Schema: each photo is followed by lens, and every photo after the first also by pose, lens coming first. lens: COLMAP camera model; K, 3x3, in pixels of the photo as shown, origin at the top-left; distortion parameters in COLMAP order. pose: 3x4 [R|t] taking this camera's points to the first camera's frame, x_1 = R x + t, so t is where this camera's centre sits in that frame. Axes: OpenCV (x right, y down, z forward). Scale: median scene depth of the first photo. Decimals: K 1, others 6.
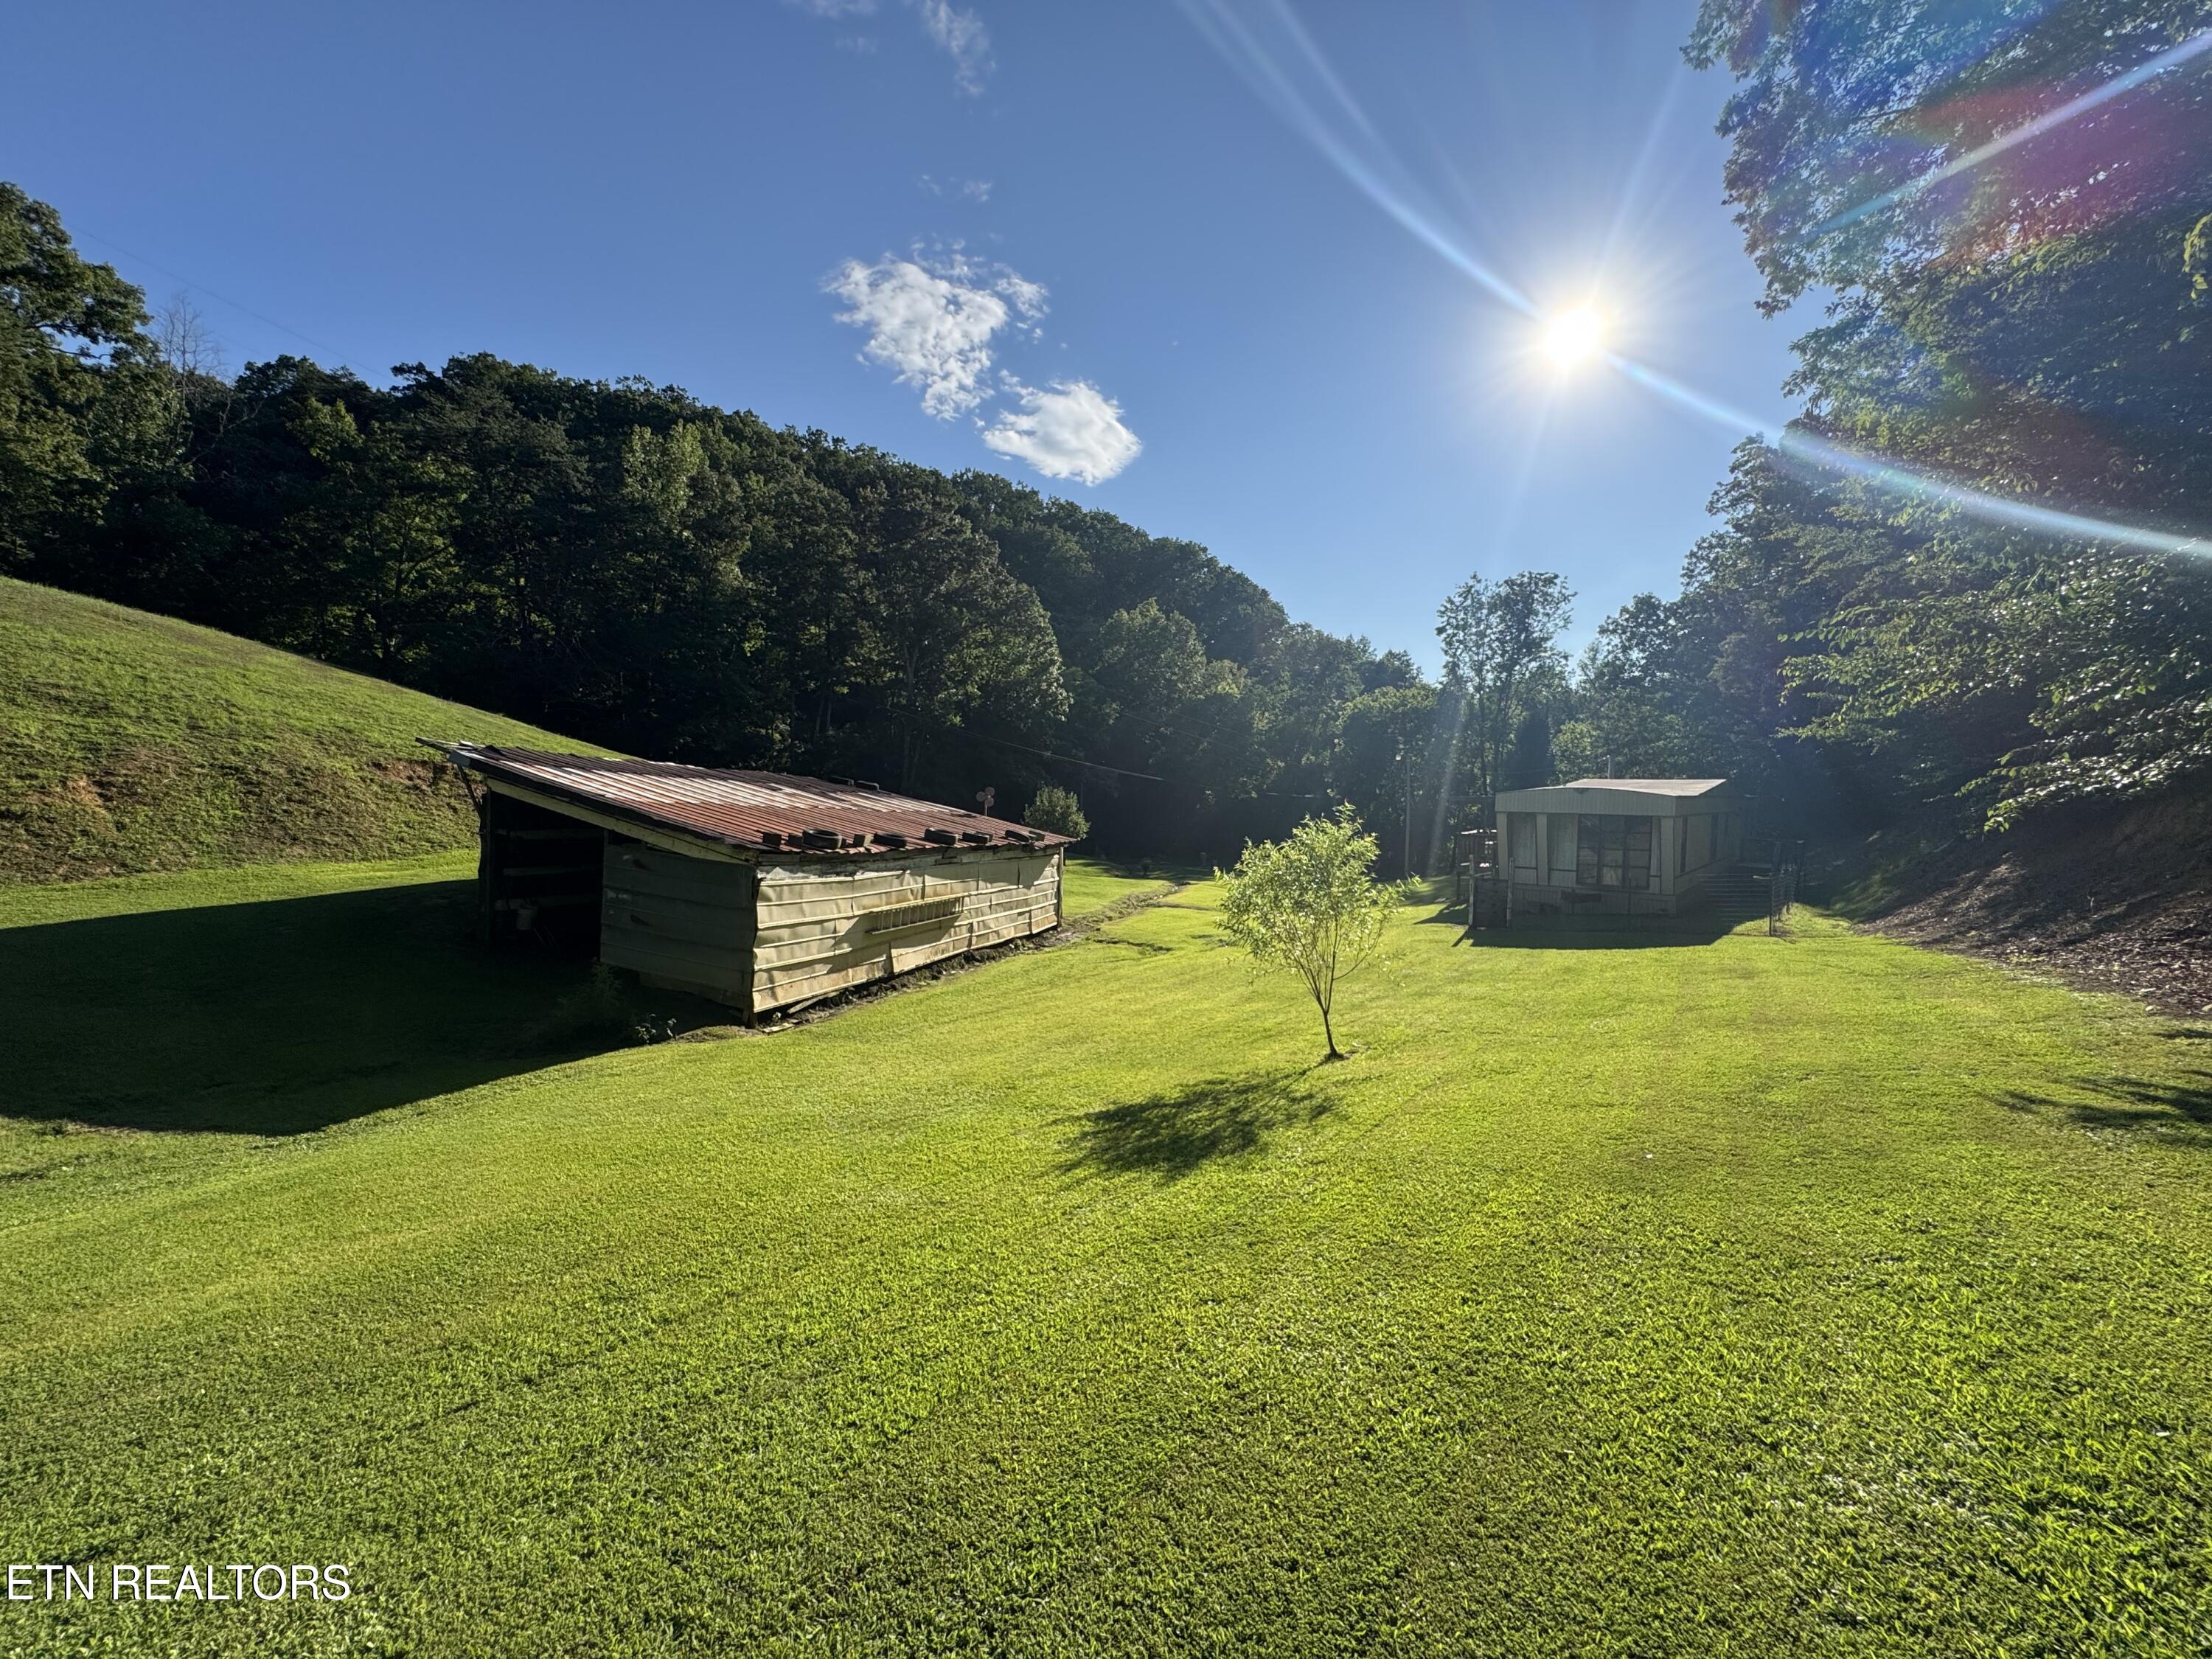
lens RADIAL K [[903.6, 0, 1106.0], [0, 903.6, 829.5], [0, 0, 1]] dist [0.014377, 0.000034]
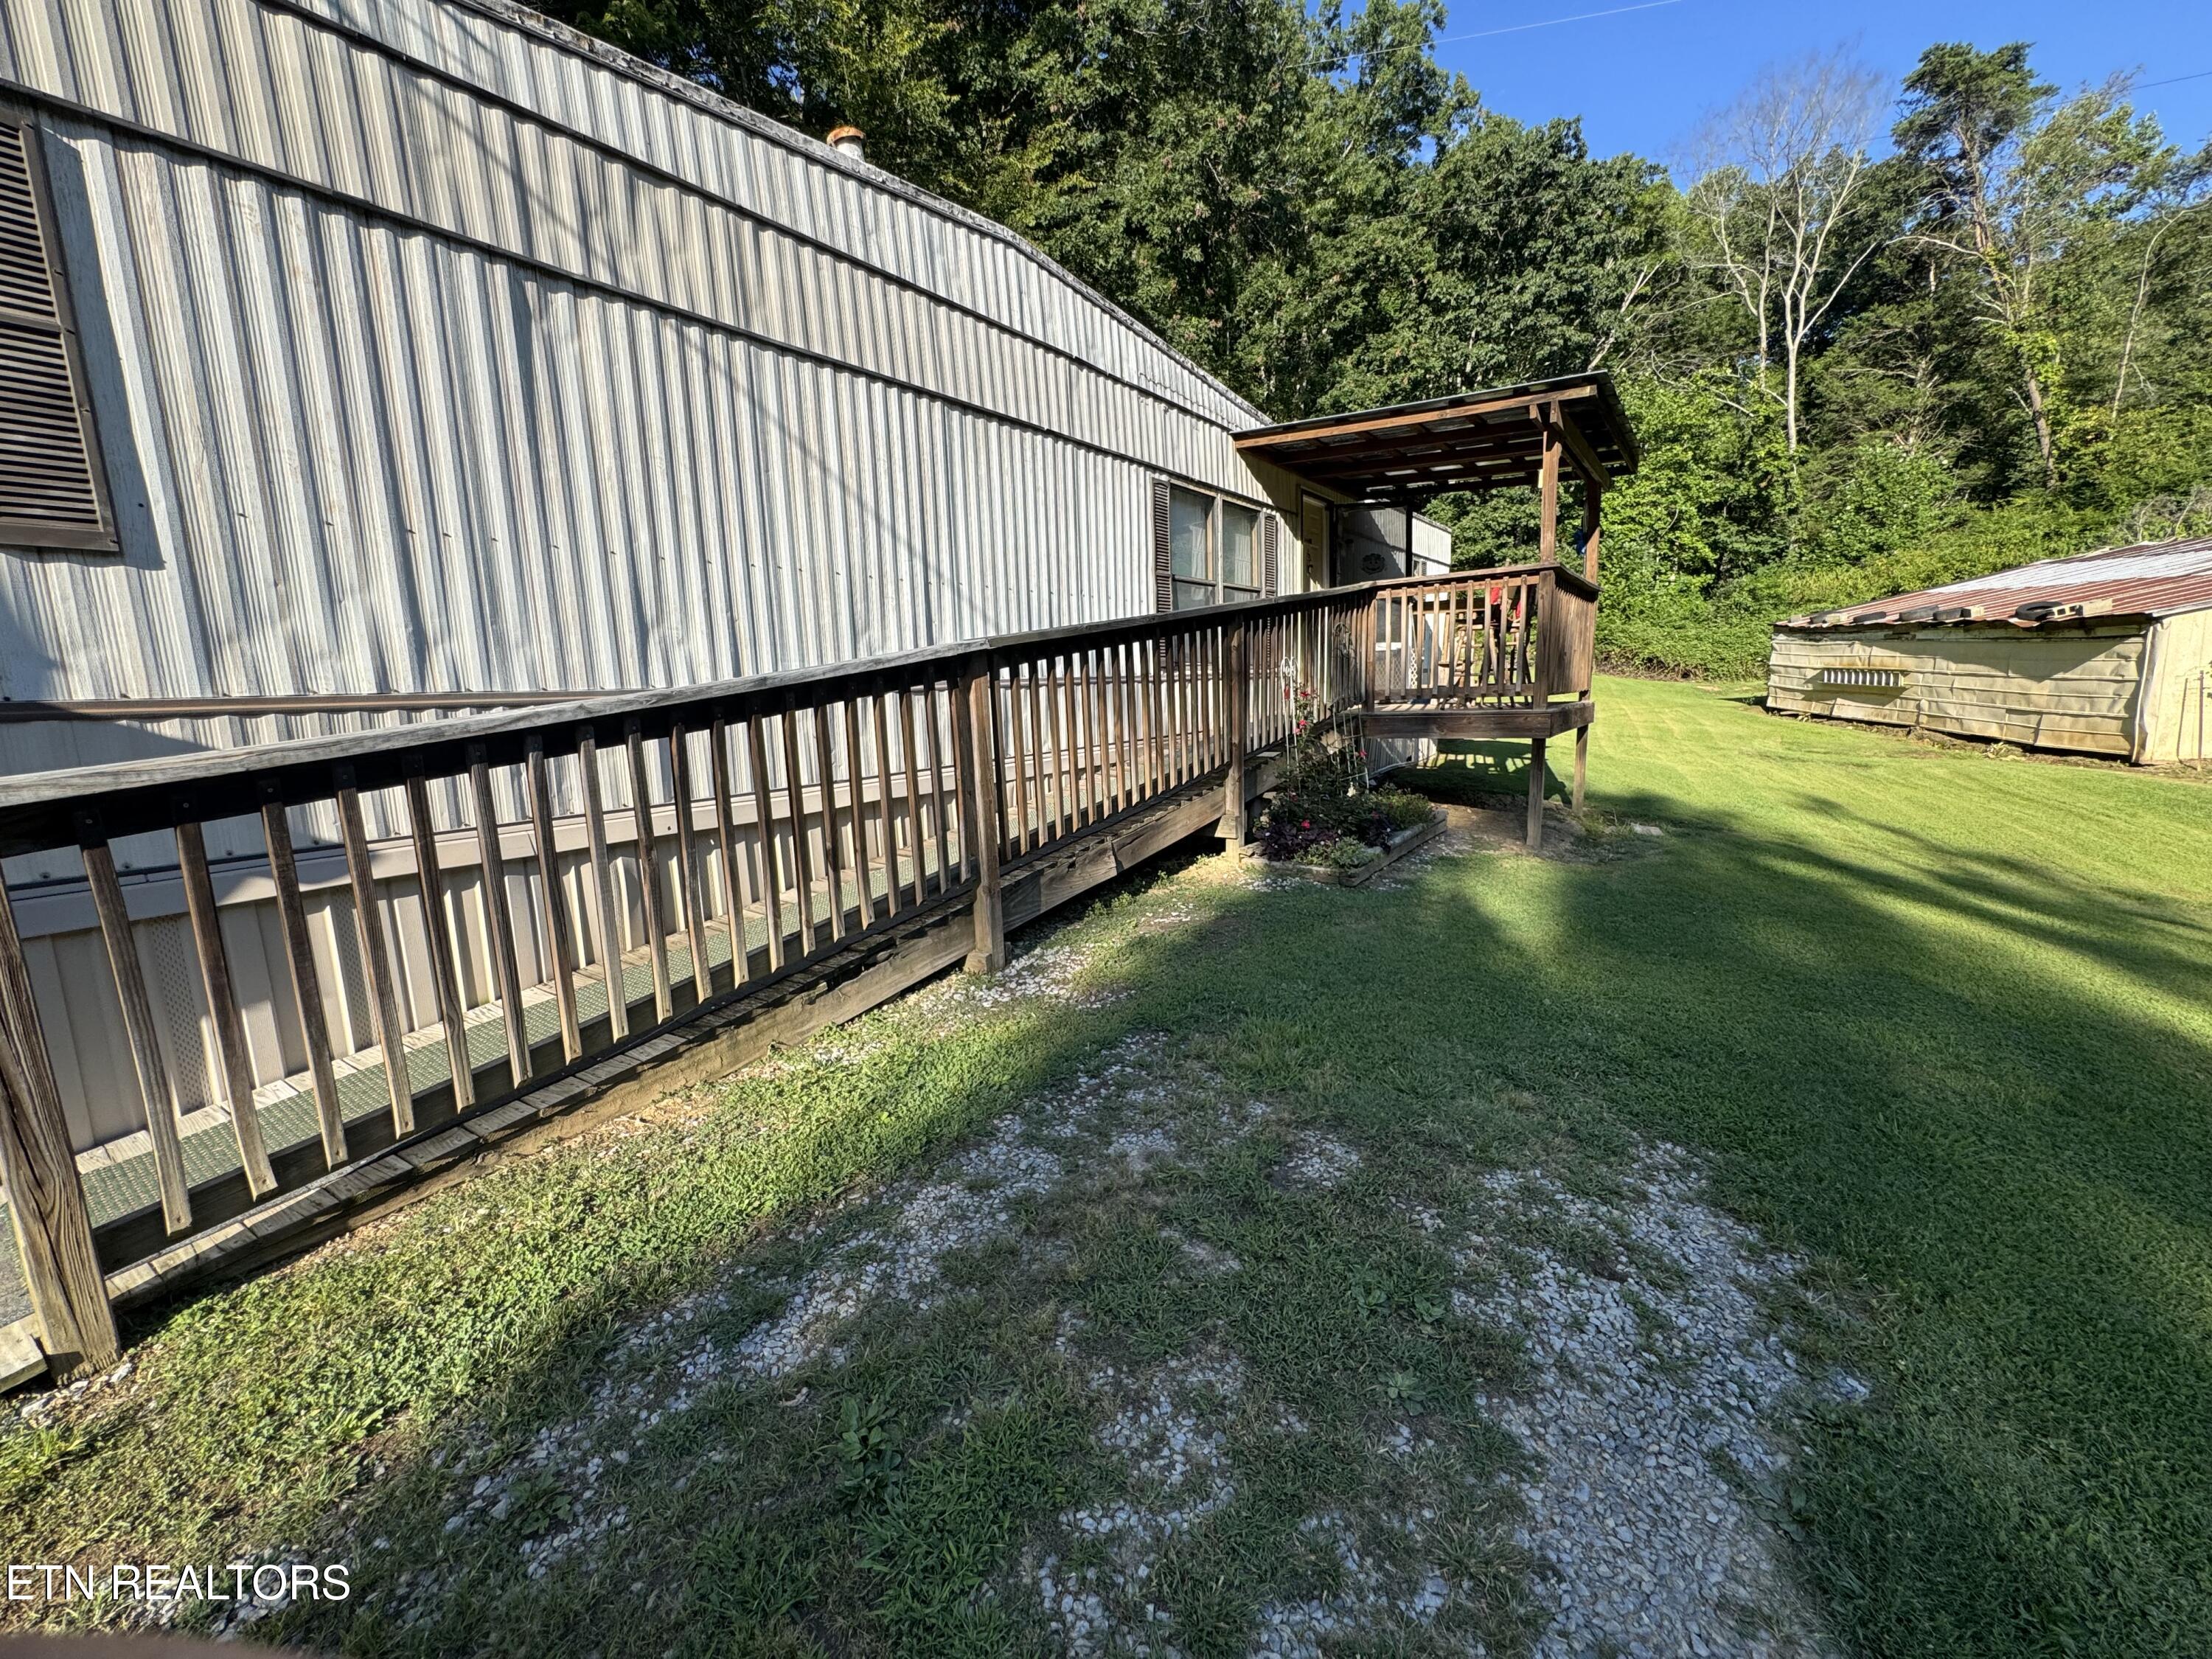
lens RADIAL K [[891.2, 0, 1106.0], [0, 891.2, 829.5], [0, 0, 1]] dist [-0.004942, 0.001174]
pose [[-0.995294, 0.035611, -0.090117, 0.228679], [0.016147, 0.977971, 0.208116, 0.006289], [0.095543, 0.205682, -0.973944, 0.510522]]
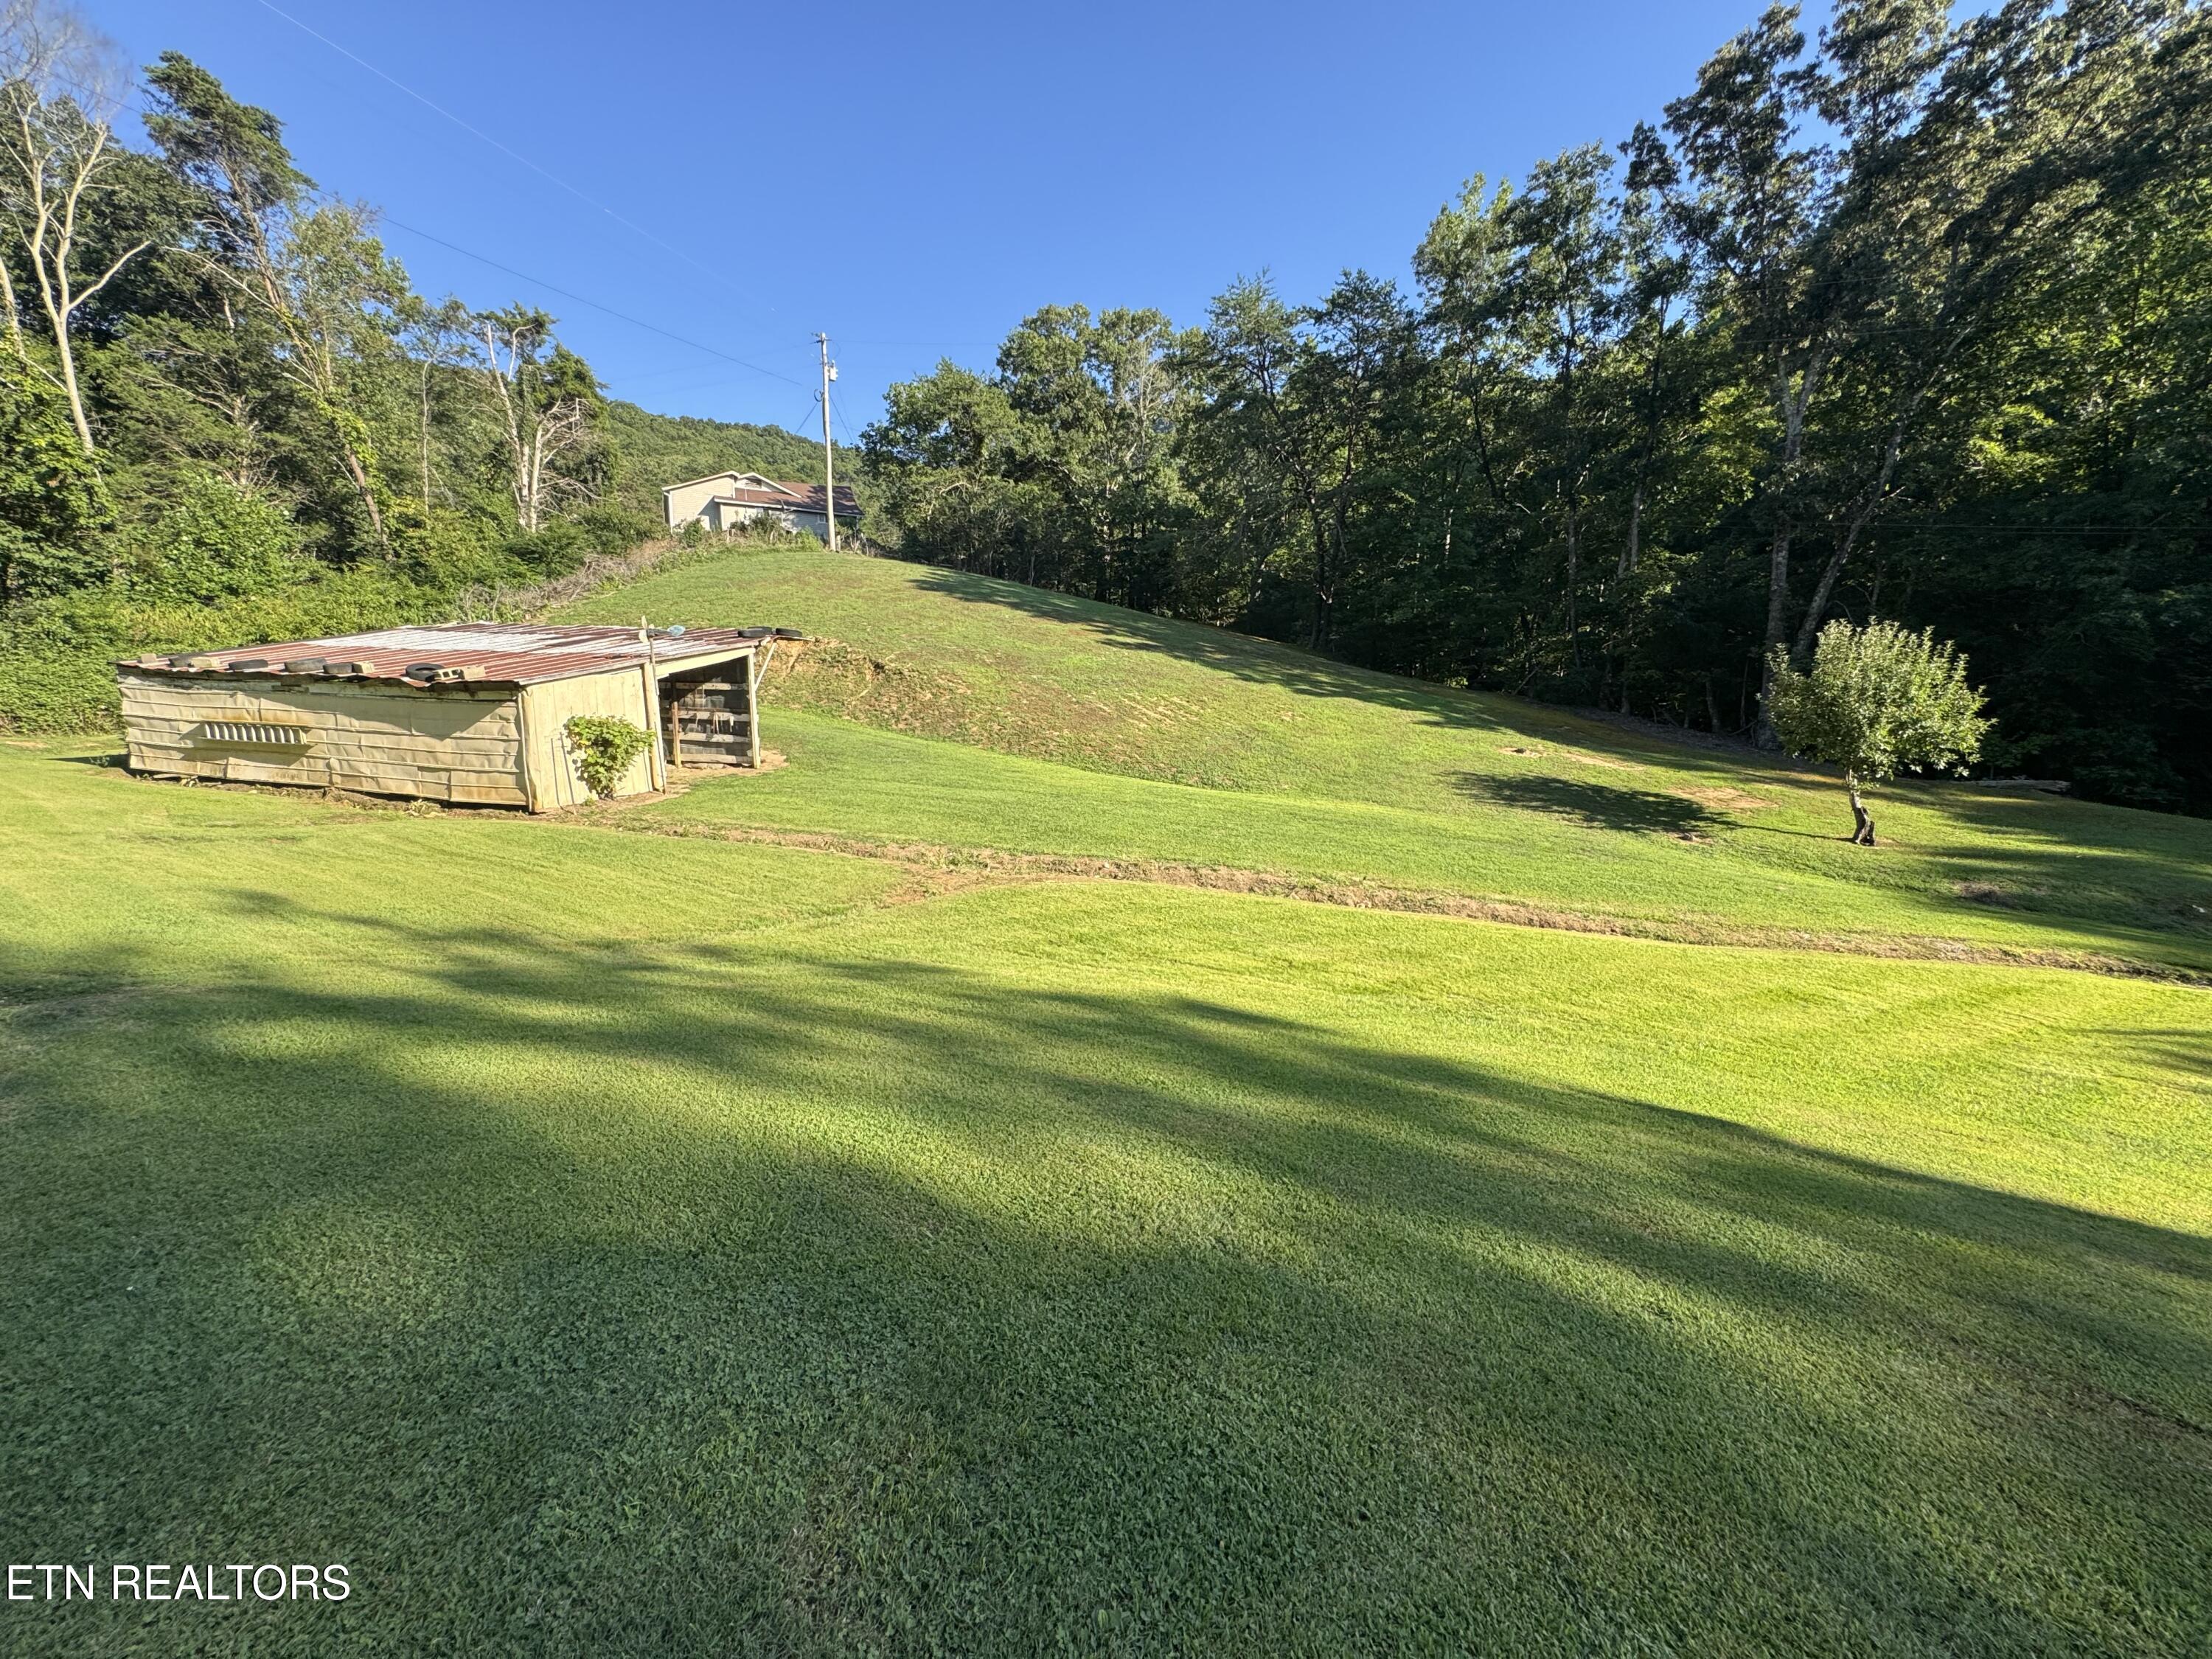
lens RADIAL K [[891.2, 0, 1106.0], [0, 891.2, 829.5], [0, 0, 1]] dist [-0.004942, 0.001174]
pose [[-0.004816, 0.116027, -0.993234, 0.205875], [-0.053114, 0.991814, 0.116119, 0.007167], [0.998577, 0.053314, 0.001386, 0.482033]]
